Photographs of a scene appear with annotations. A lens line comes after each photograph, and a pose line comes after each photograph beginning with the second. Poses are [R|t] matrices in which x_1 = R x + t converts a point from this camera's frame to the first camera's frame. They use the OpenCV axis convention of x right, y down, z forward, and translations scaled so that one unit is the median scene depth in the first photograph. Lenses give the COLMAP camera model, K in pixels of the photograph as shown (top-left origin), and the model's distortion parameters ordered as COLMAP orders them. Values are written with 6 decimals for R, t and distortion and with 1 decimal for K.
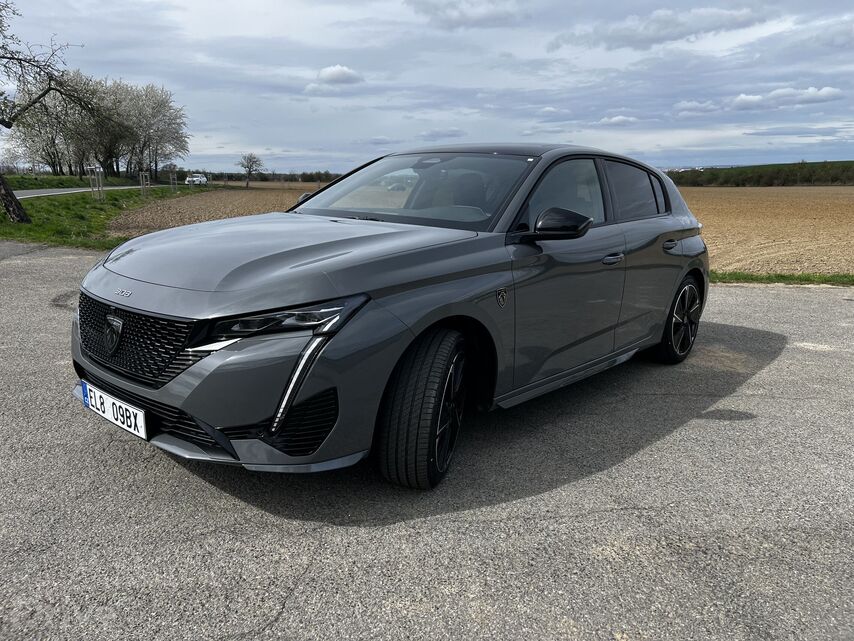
lens RADIAL K [[654.0, 0, 432.8], [0, 654.0, 315.9], [0, 0, 1]] dist [0.034655, -0.046905]
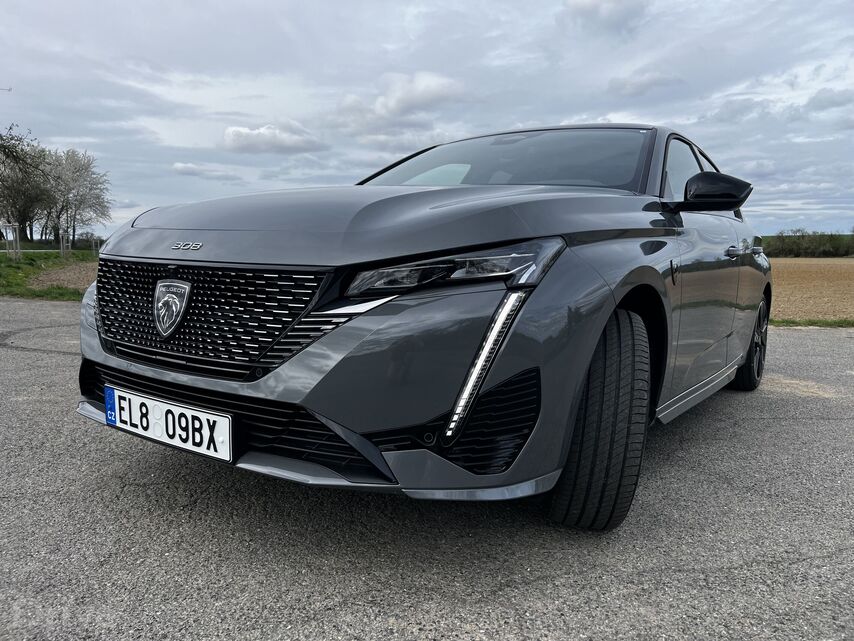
lens RADIAL K [[654.0, 0, 432.8], [0, 654.0, 315.9], [0, 0, 1]] dist [0.034655, -0.046905]
pose [[0.993570, -0.005792, 0.113075, -0.285061], [0.017933, 0.994134, -0.106654, 0.108449], [-0.111794, 0.107996, 0.987846, 0.298714]]
